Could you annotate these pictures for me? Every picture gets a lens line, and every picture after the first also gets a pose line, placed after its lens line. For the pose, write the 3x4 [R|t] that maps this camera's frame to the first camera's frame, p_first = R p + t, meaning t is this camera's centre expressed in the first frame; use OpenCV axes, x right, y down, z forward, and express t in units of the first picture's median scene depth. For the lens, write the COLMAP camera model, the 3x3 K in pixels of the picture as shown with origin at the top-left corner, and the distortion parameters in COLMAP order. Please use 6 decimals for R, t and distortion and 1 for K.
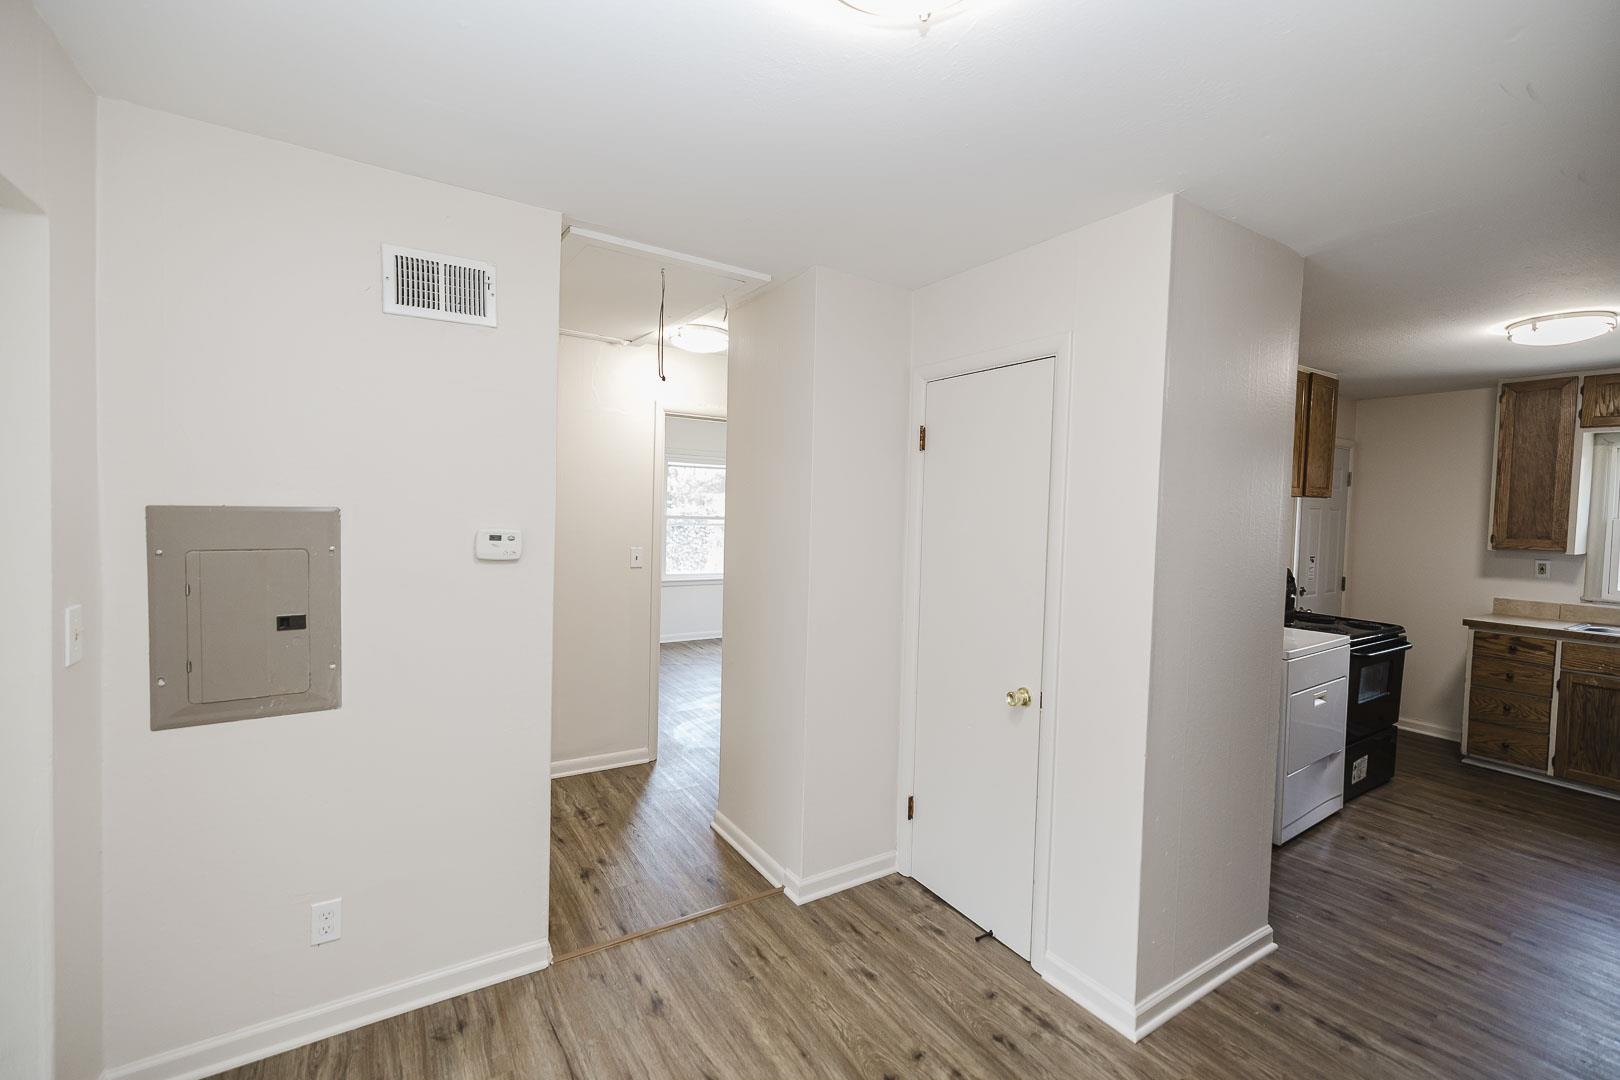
lens RADIAL K [[693.9, 0, 813.6], [0, 693.9, 539.3], [0, 0, 1]] dist [-0.000211, 0.000262]
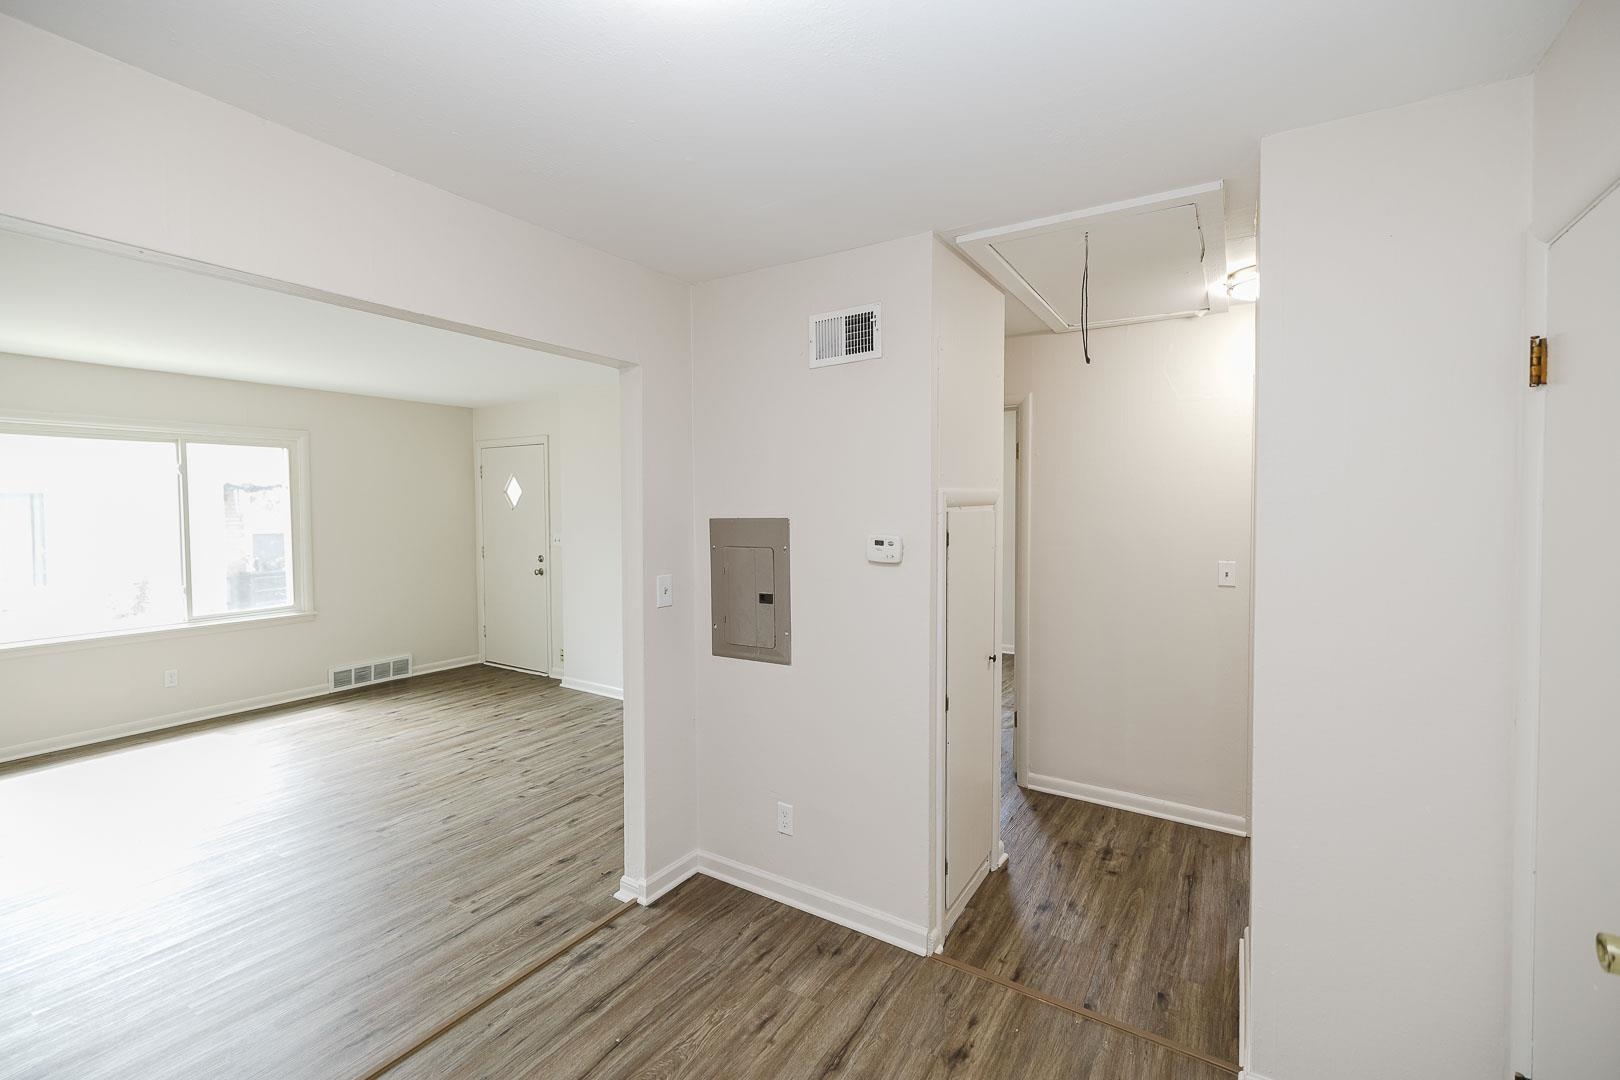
lens RADIAL K [[693.9, 0, 808.9], [0, 693.9, 534.0], [0, 0, 1]] dist [-0.000211, 0.000262]
pose [[0.408143, 0.007415, -0.912888, 0.534680], [-0.025470, 0.999670, -0.003268, -0.010121], [0.912562, 0.024585, 0.408198, 0.437302]]
